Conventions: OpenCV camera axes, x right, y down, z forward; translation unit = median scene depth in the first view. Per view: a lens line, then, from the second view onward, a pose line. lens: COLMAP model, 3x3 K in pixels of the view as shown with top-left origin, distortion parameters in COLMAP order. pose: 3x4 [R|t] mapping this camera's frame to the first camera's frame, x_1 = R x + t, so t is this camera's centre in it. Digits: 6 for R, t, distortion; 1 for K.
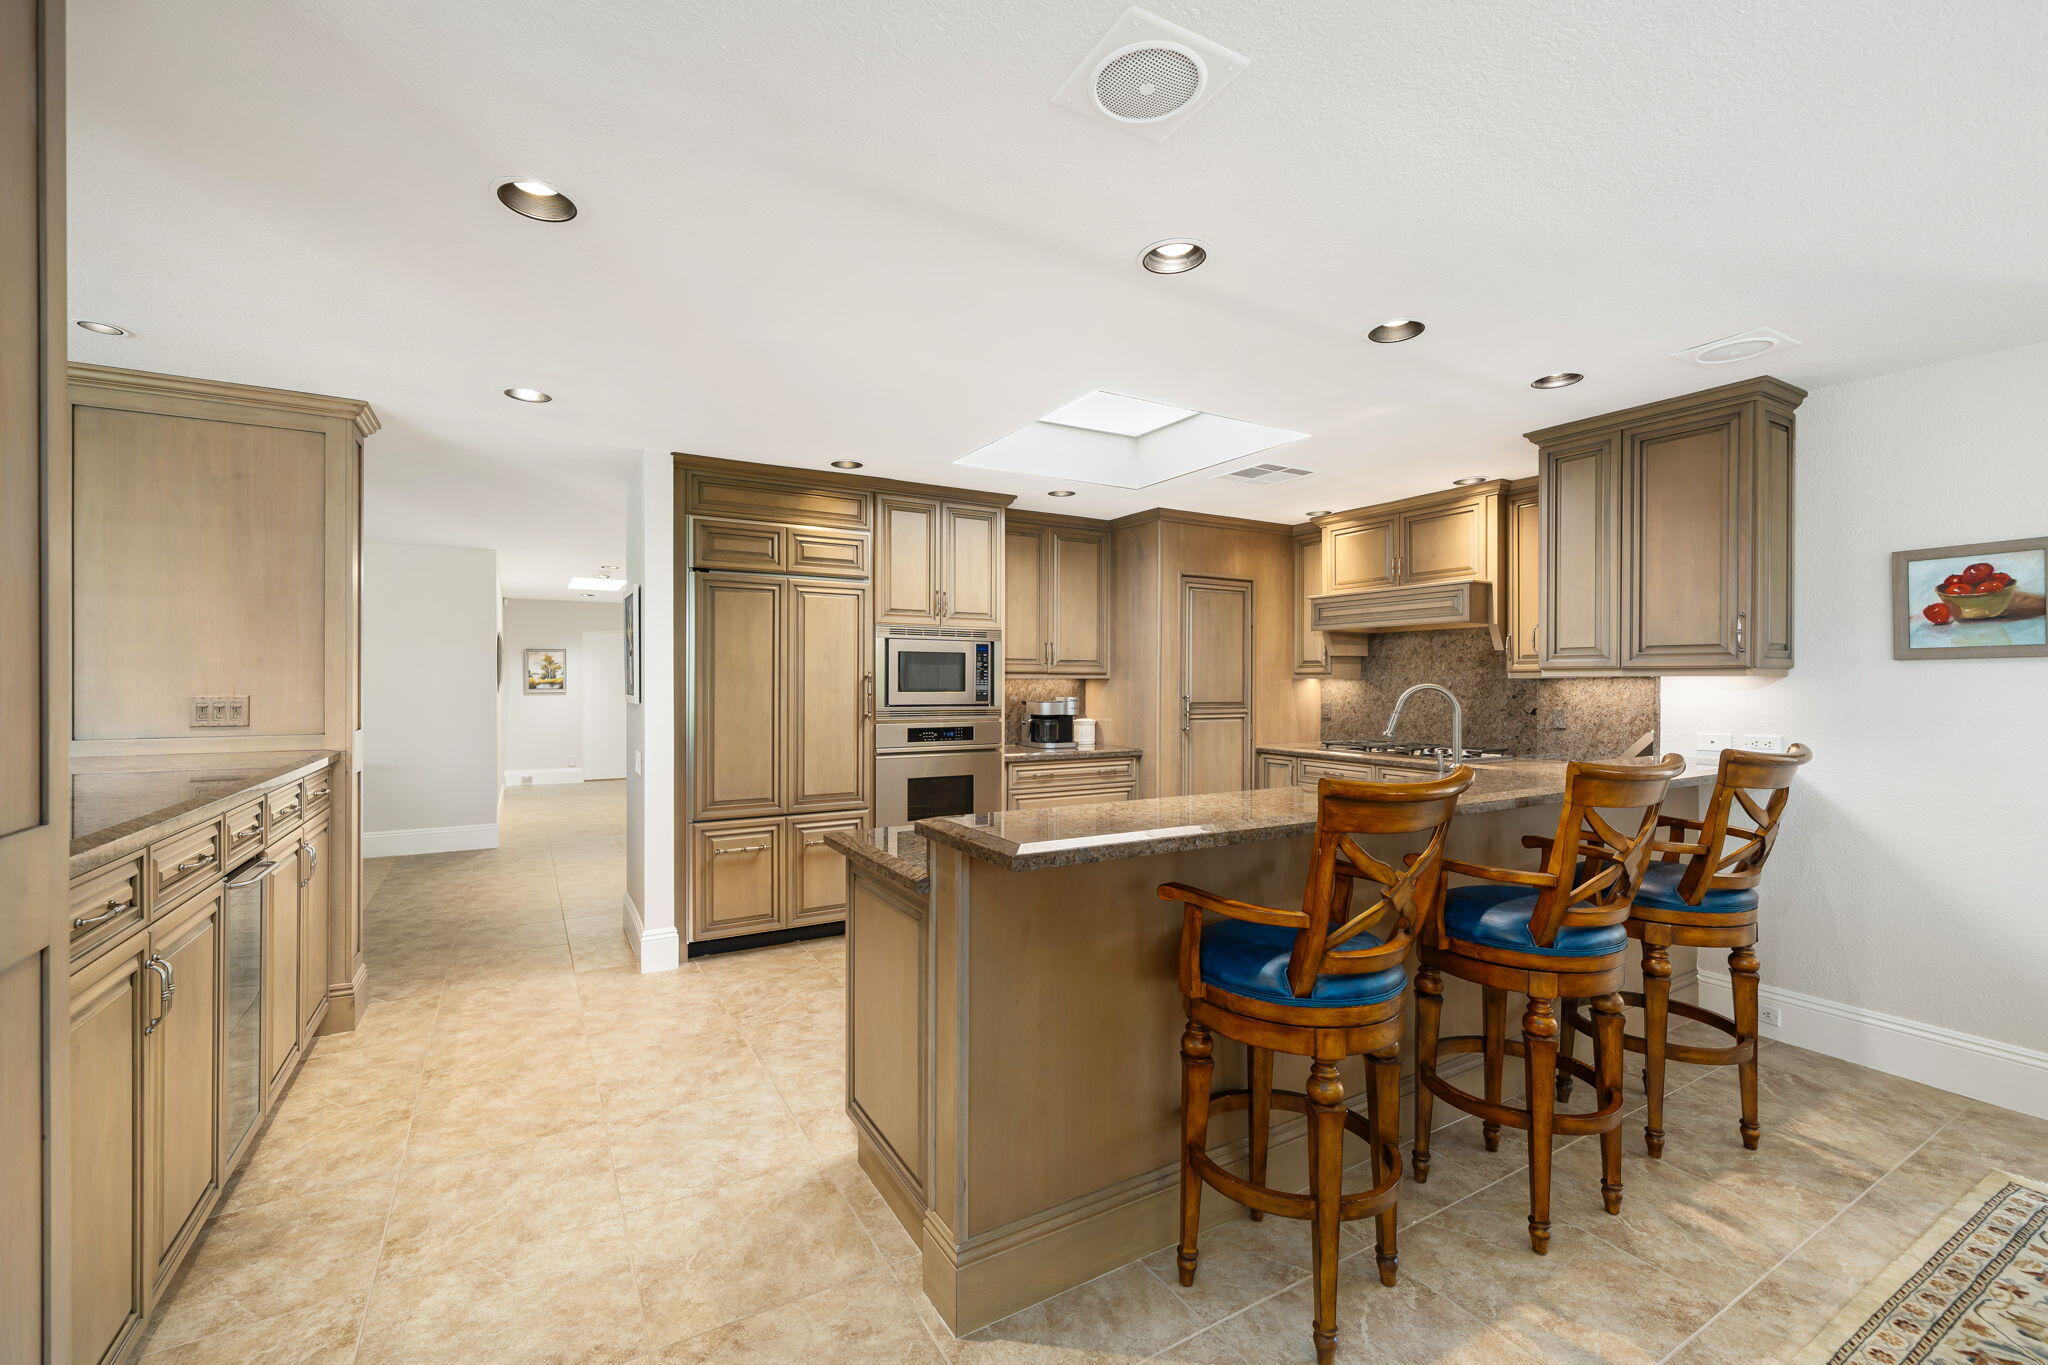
lens RADIAL K [[848.6, 0, 1018.8], [0, 848.6, 682.7], [0, 0, 1]] dist [0.002770, 0.000853]
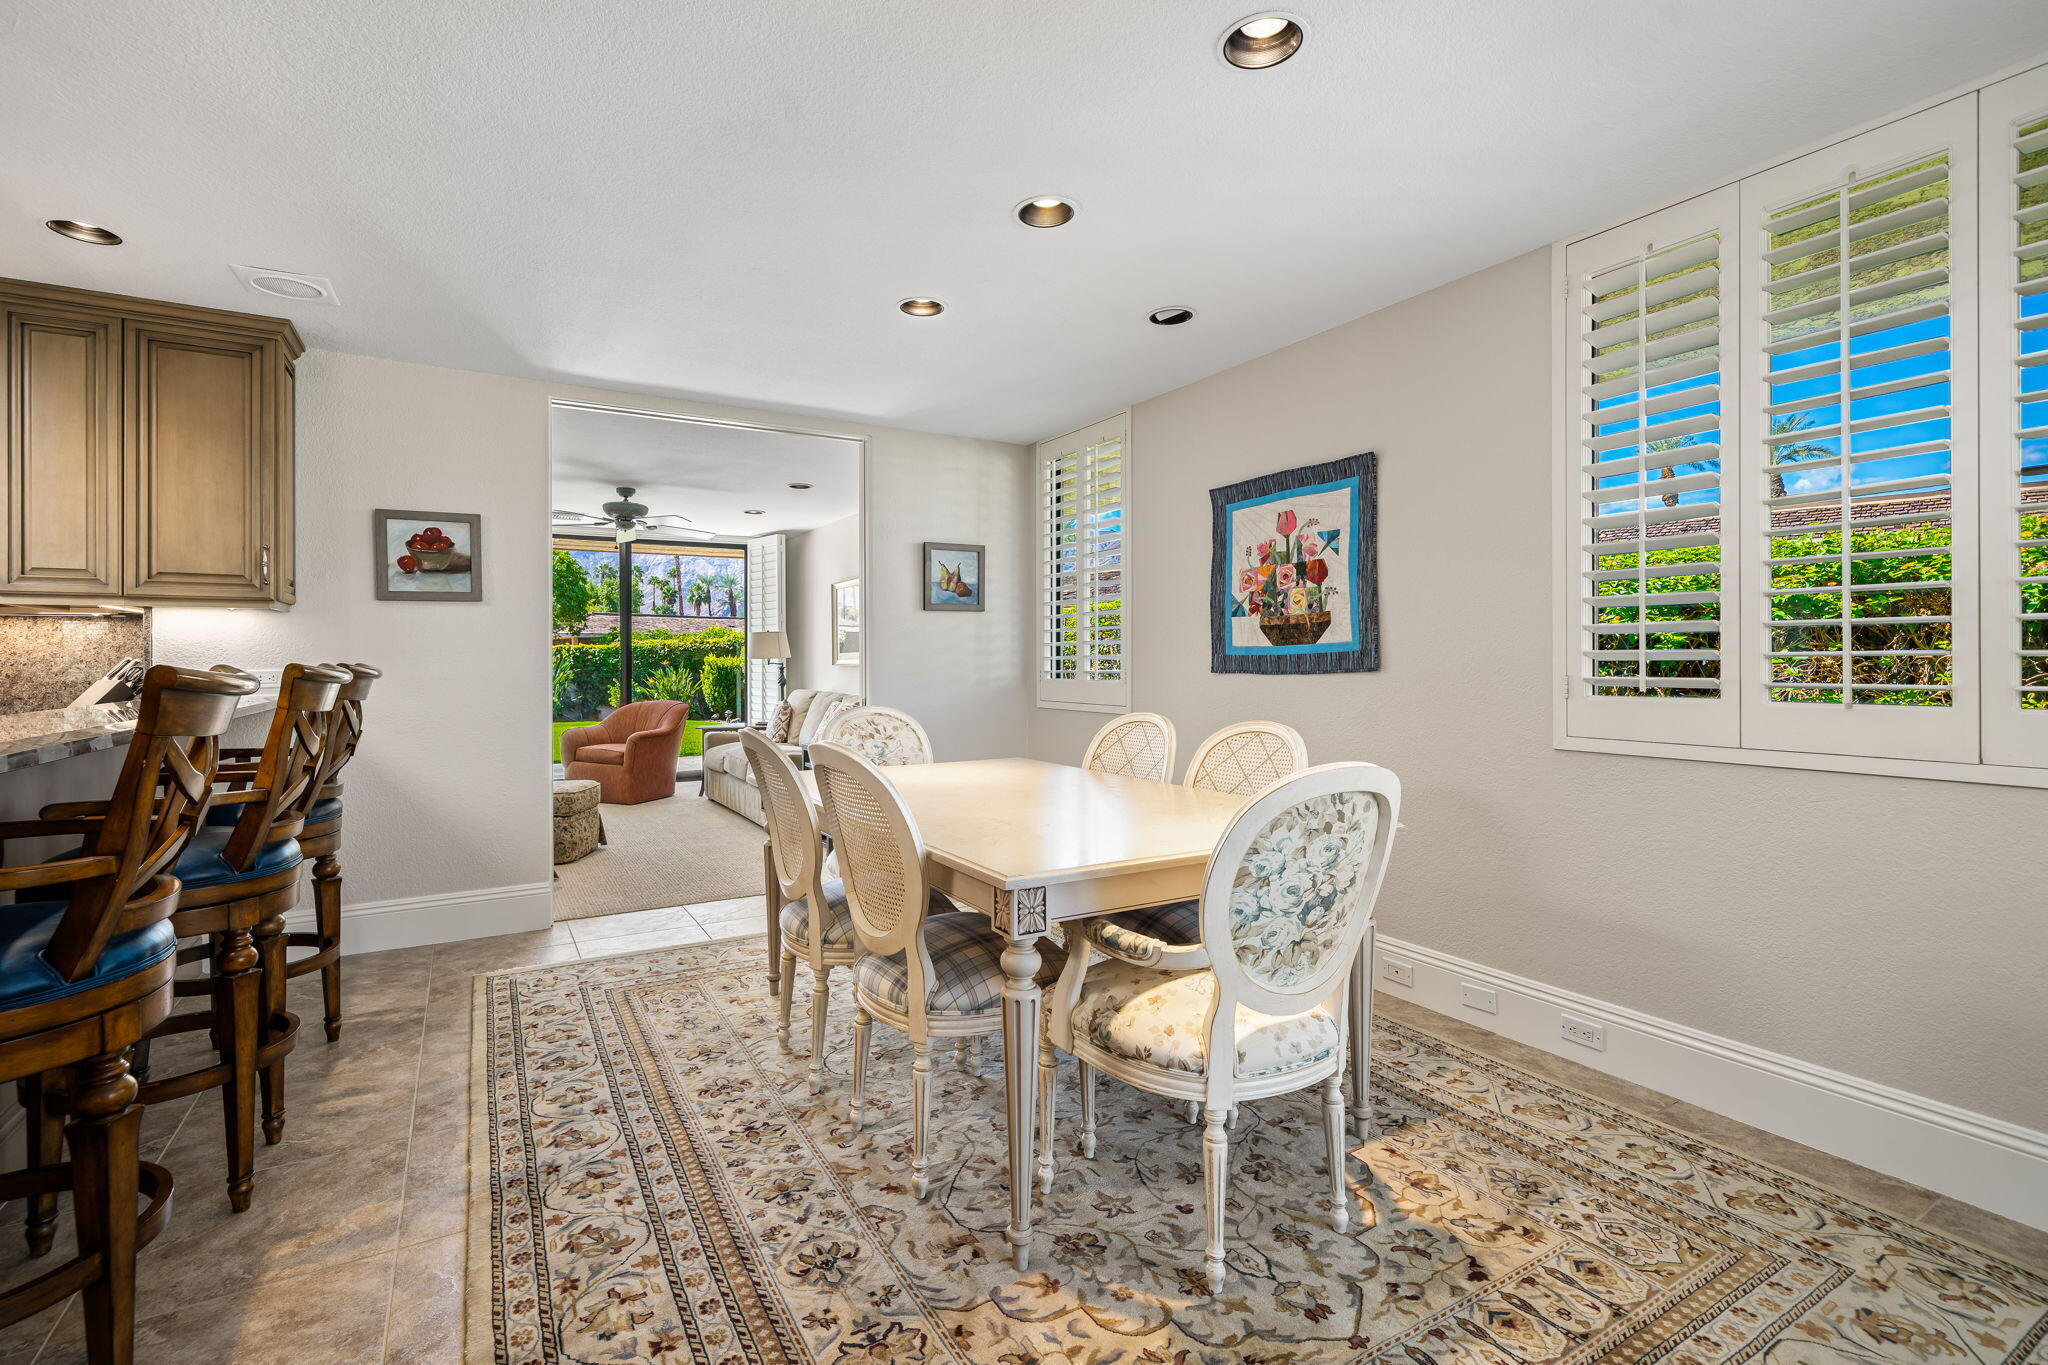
lens RADIAL K [[935.2, 0, 1022.8], [0, 935.2, 665.8], [0, 0, 1]] dist [-0.001697, -0.000972]
pose [[-0.019848, -0.007118, 0.999778, -0.298781], [0.011834, 0.999903, 0.007353, 0.067850], [-0.999733, 0.011977, -0.019762, 0.133582]]
